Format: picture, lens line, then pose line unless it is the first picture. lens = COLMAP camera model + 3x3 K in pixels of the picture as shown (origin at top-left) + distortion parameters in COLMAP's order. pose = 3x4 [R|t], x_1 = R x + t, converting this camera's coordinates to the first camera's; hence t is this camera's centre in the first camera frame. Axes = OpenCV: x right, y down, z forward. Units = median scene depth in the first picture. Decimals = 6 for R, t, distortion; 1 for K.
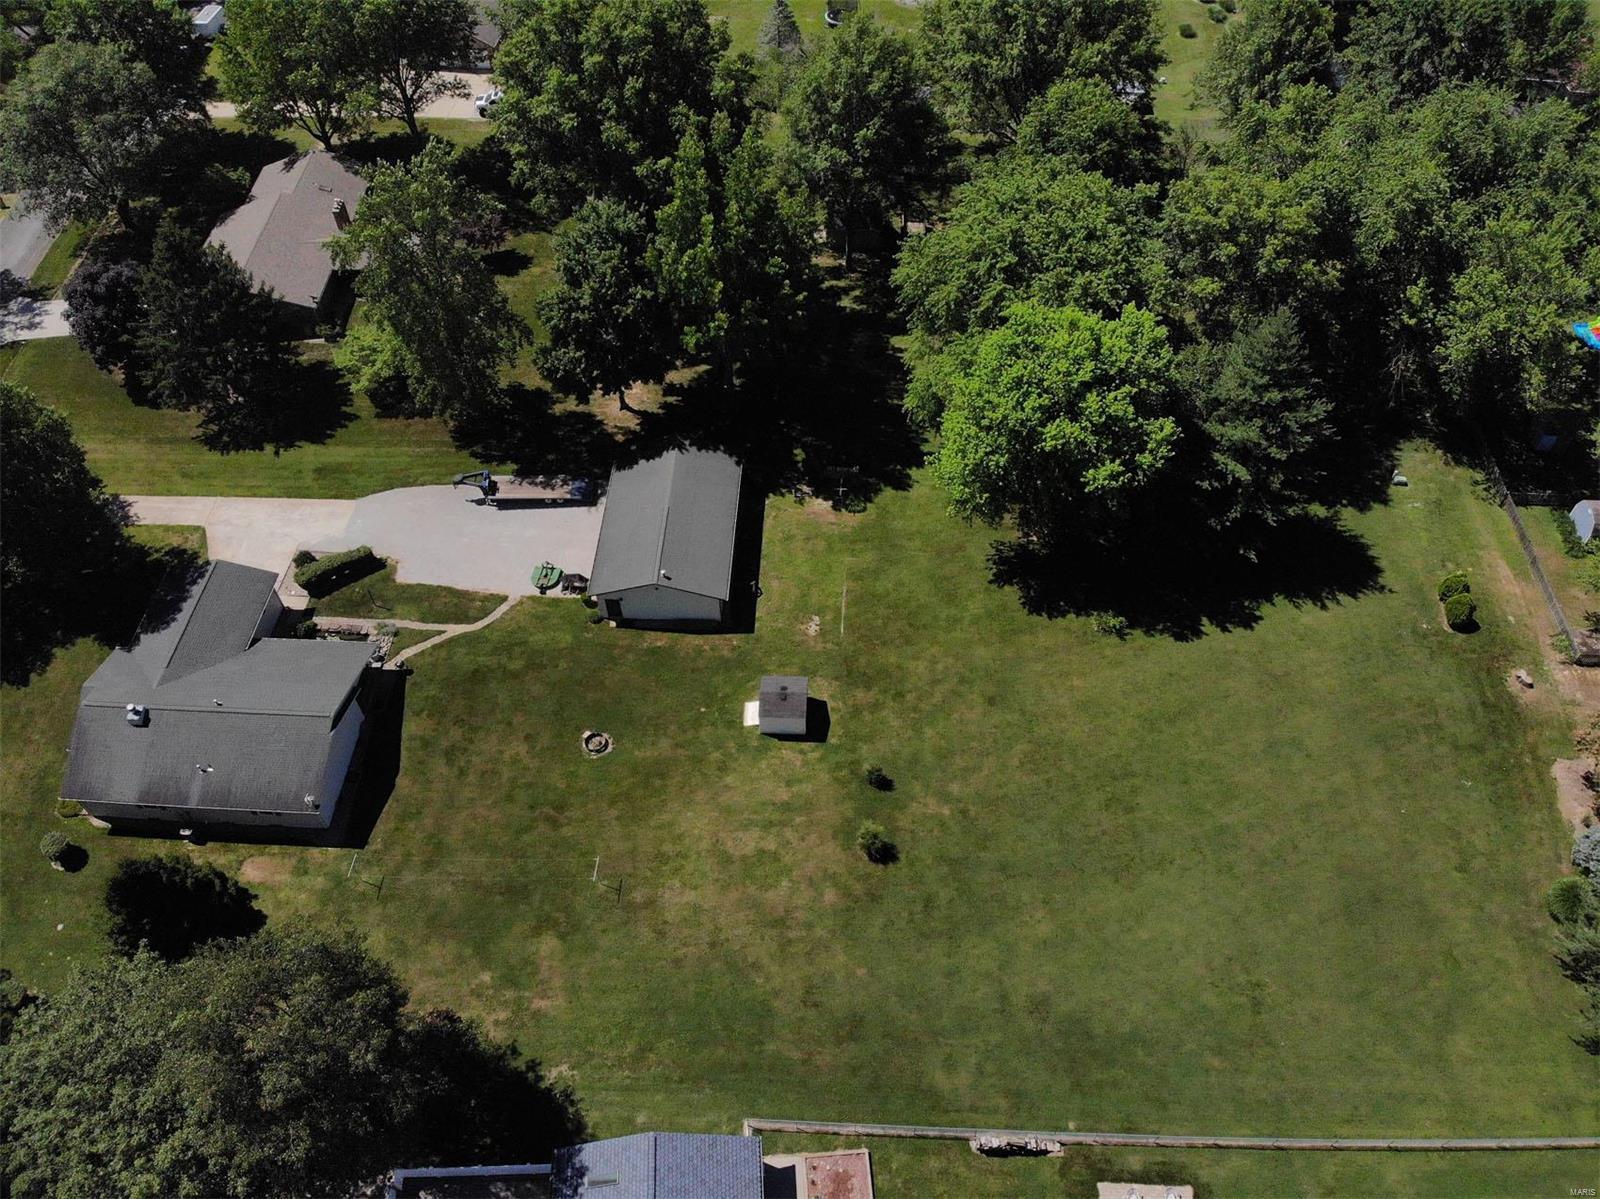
lens RADIAL K [[1159.5, 0, 800.0], [0, 1159.5, 599.5], [0, 0, 1]] dist [0.121091, -0.274838]
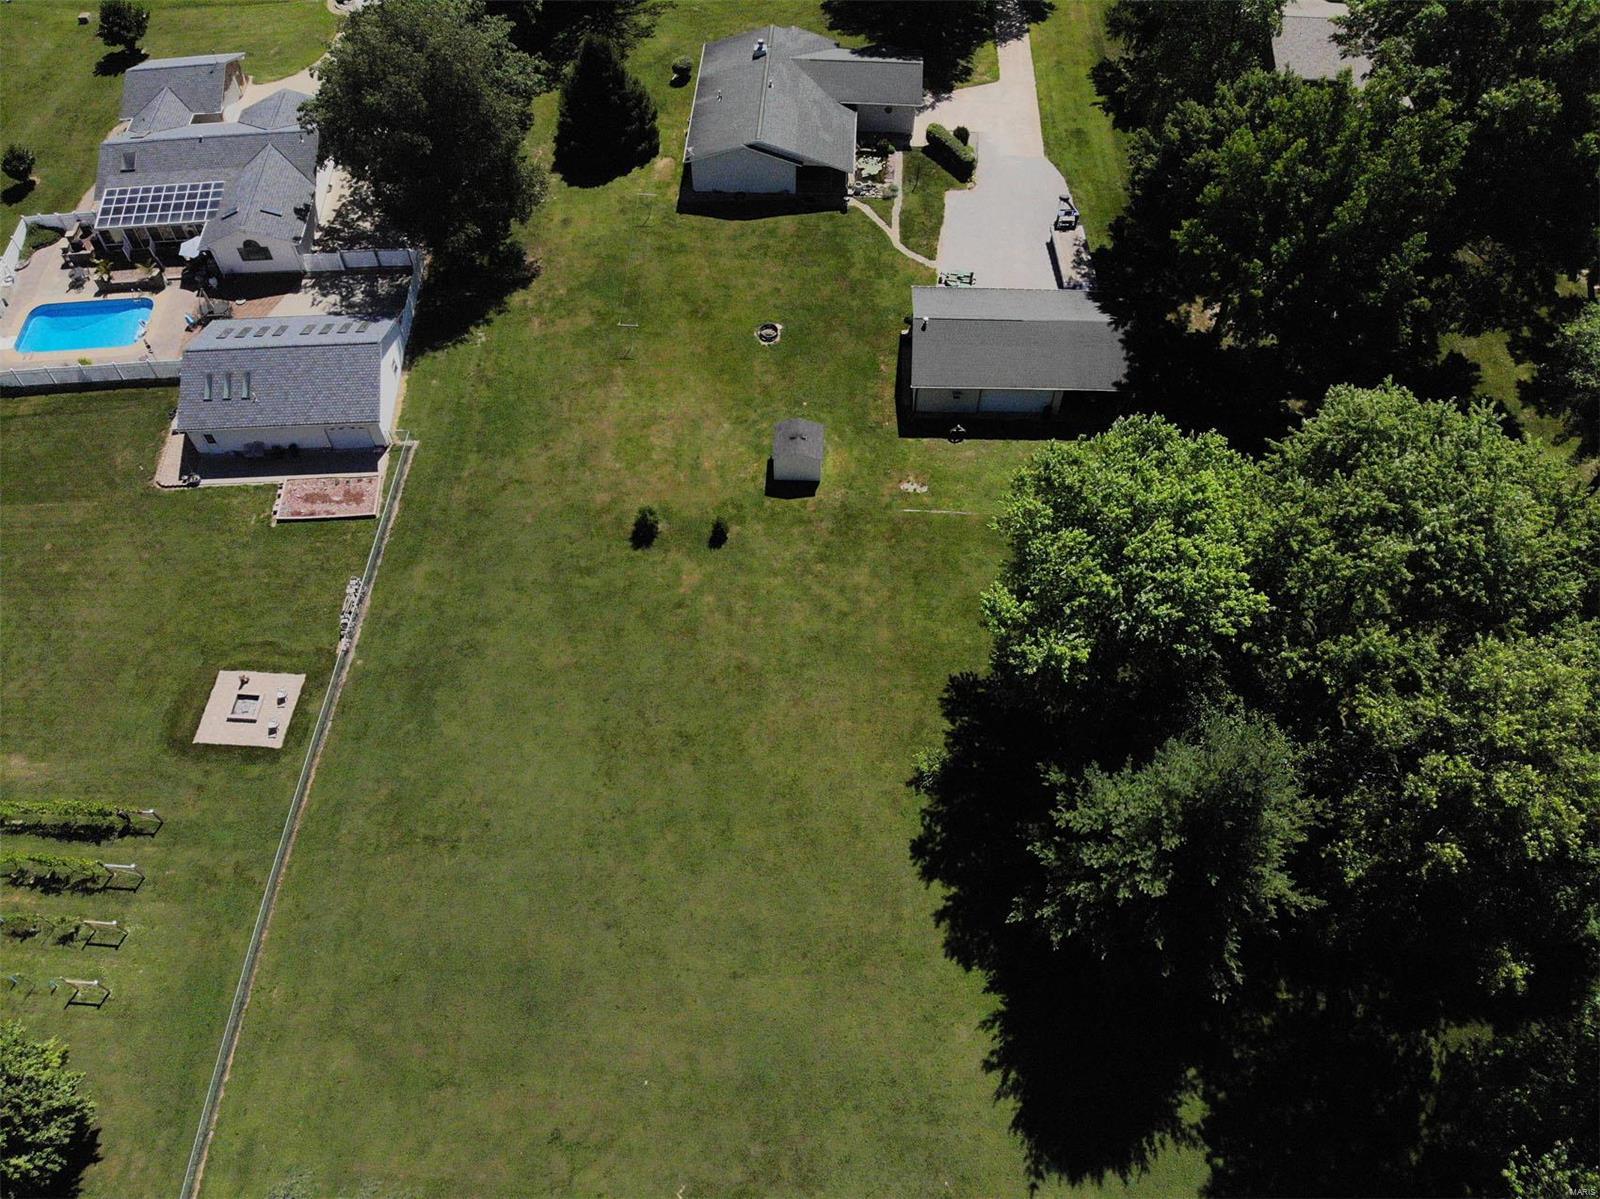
lens RADIAL K [[1116.6, 0, 808.0], [0, 1116.6, 640.9], [0, 0, 1]] dist [0.106718, -0.231777]
pose [[0.002380, 0.843361, -0.537341, 0.624896], [-0.778221, 0.339007, 0.528627, -0.358879], [0.627986, 0.416912, 0.657128, 0.437579]]
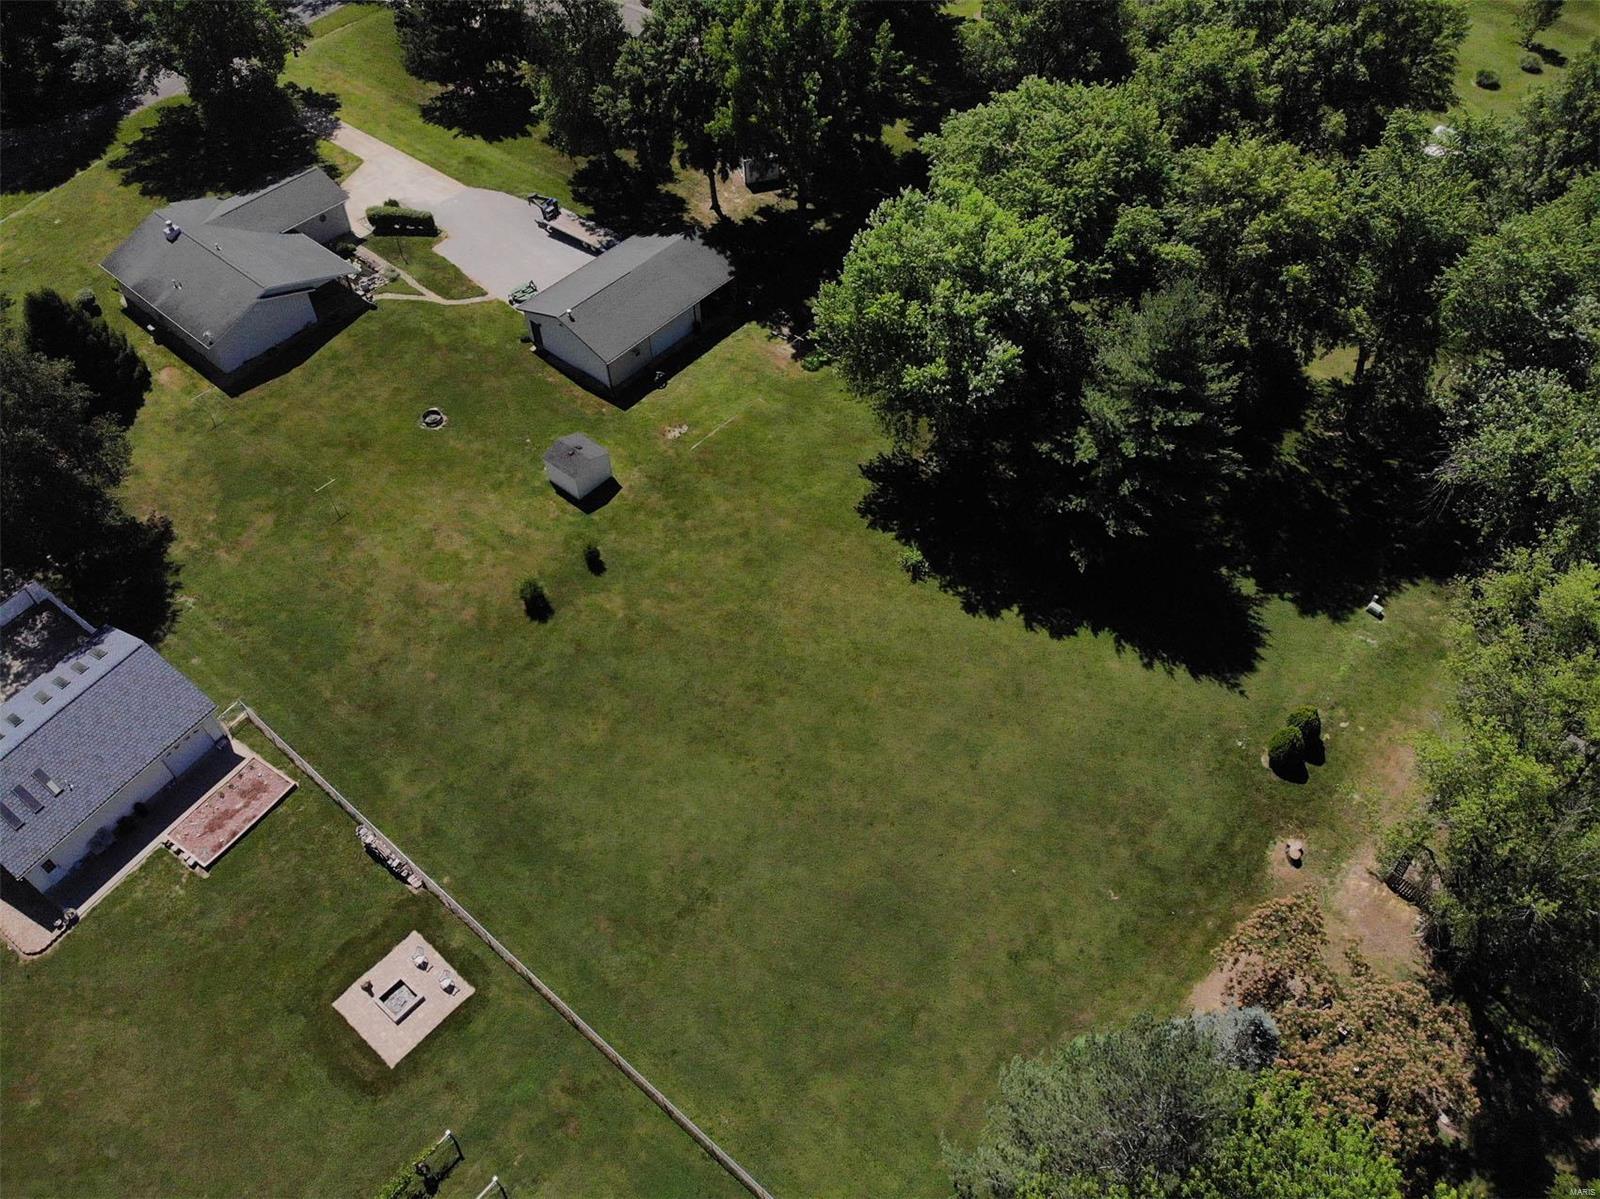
lens RADIAL K [[1142.5, 0, 807.3], [0, 1142.5, 625.0], [0, 0, 1]] dist [0.040475, -0.143572]
pose [[0.794088, 0.481467, -0.370964, 0.576932], [-0.475321, 0.872307, 0.114676, 0.002711], [0.378807, 0.085264, 0.921540, 0.161156]]
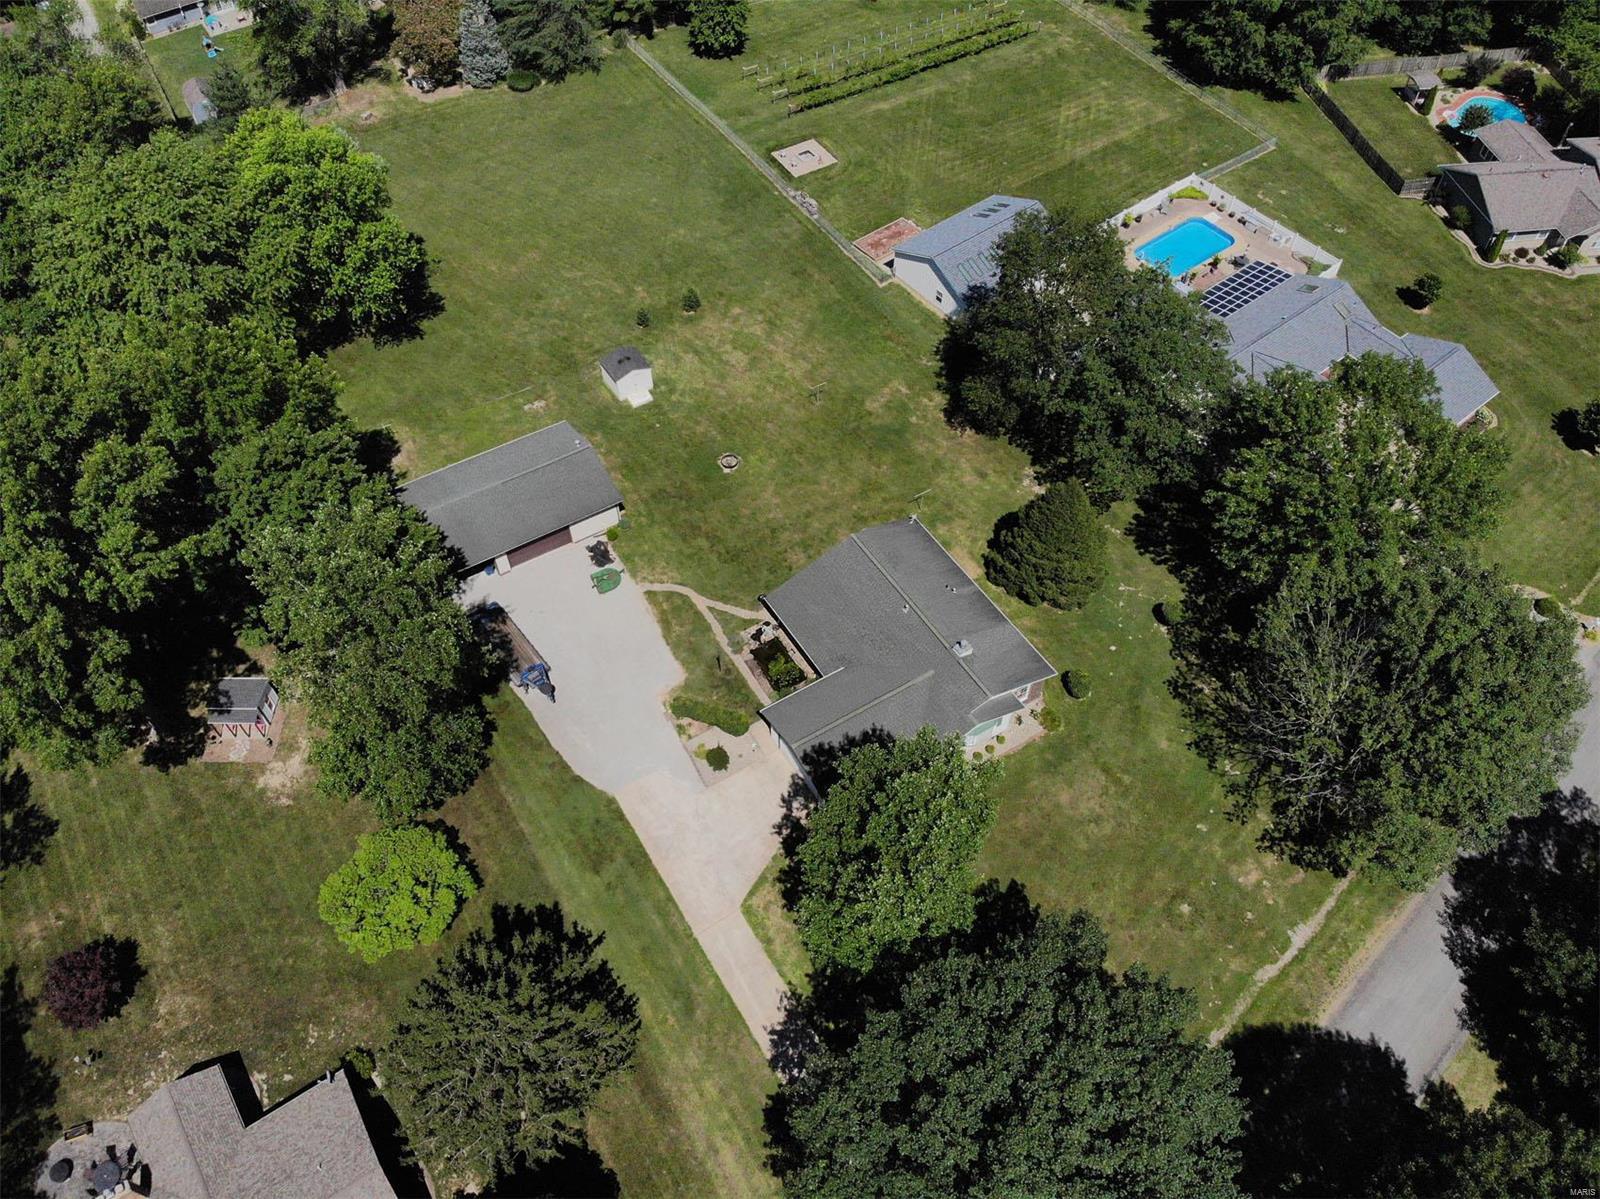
lens RADIAL K [[1162.0, 0, 804.7], [0, 1162.0, 606.8], [0, 0, 1]] dist [0.114332, -0.282147]
pose [[-0.572094, -0.656732, 0.491335, -0.900209], [0.632969, 0.027444, 0.773690, -0.749118], [-0.521592, 0.753624, 0.399991, 0.573226]]
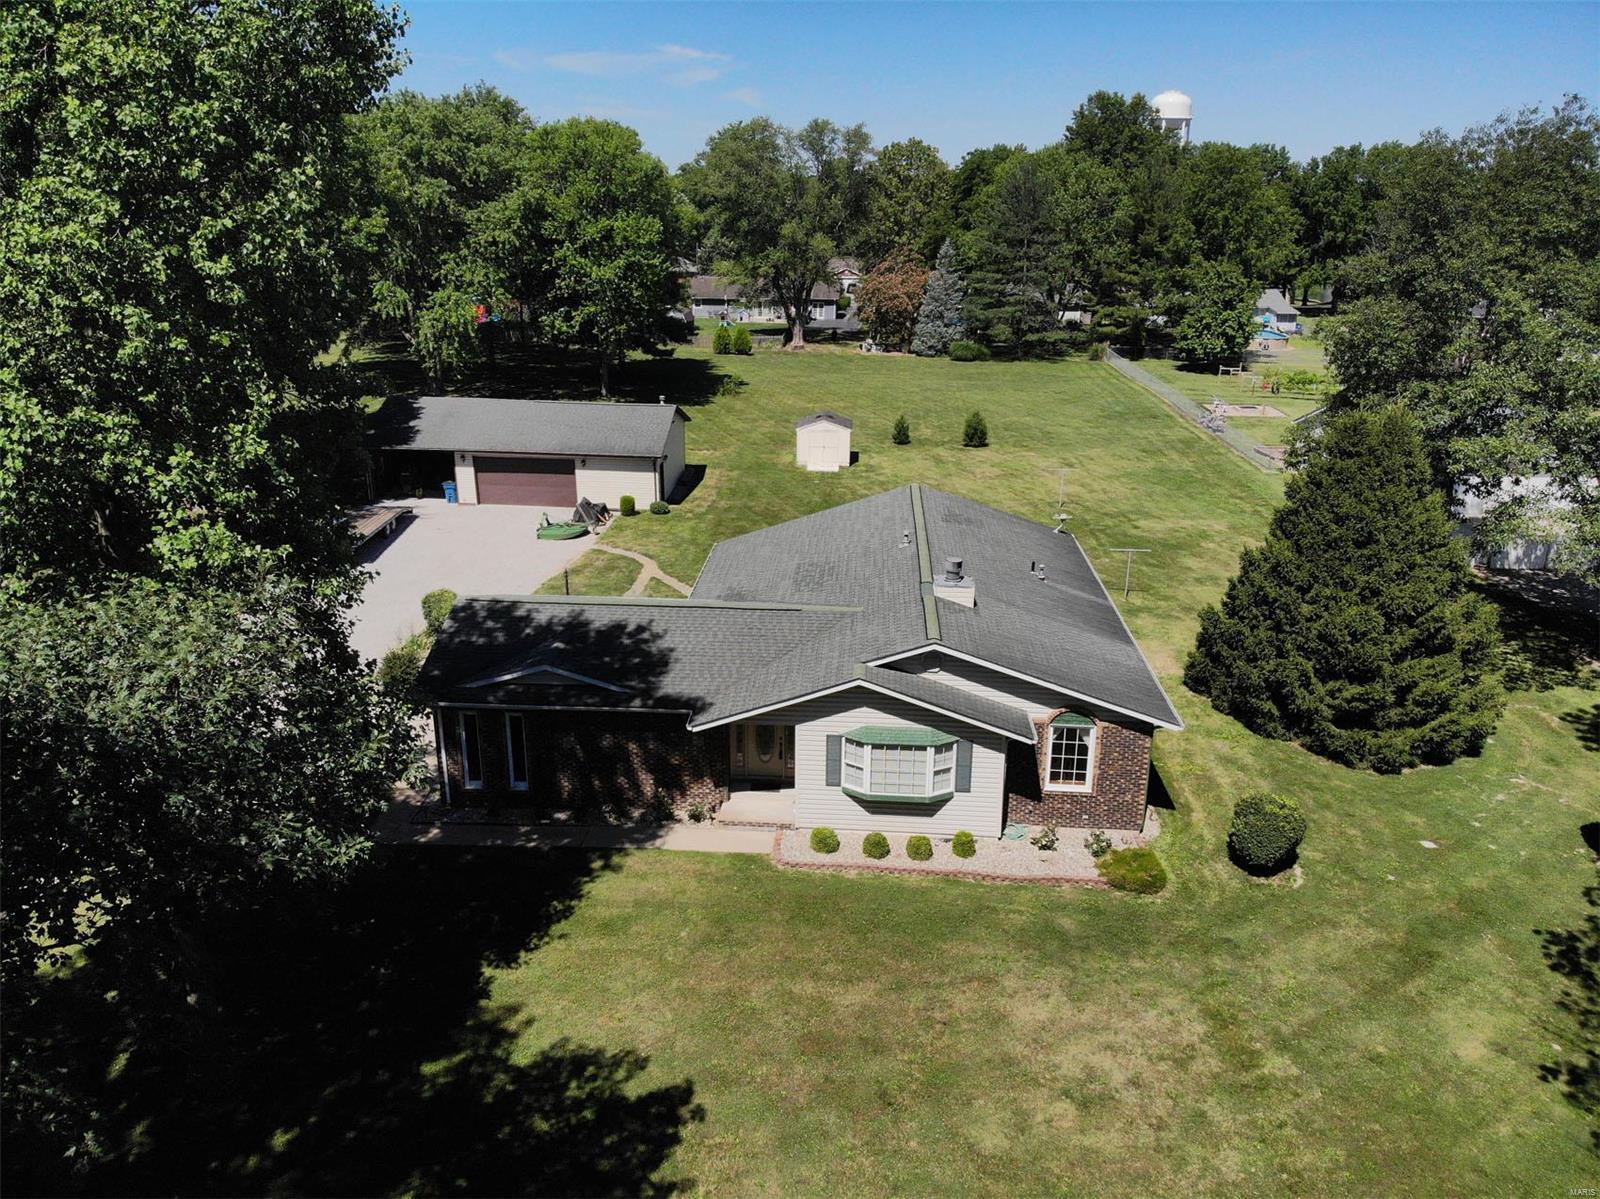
lens RADIAL K [[1162.0, 0, 804.7], [0, 1162.0, 606.8], [0, 0, 1]] dist [0.114332, -0.282147]
pose [[0.011388, -0.330818, 0.943626, -0.891616], [0.766997, 0.608352, 0.204020, -0.025161], [-0.641550, 0.721435, 0.260664, 0.854733]]
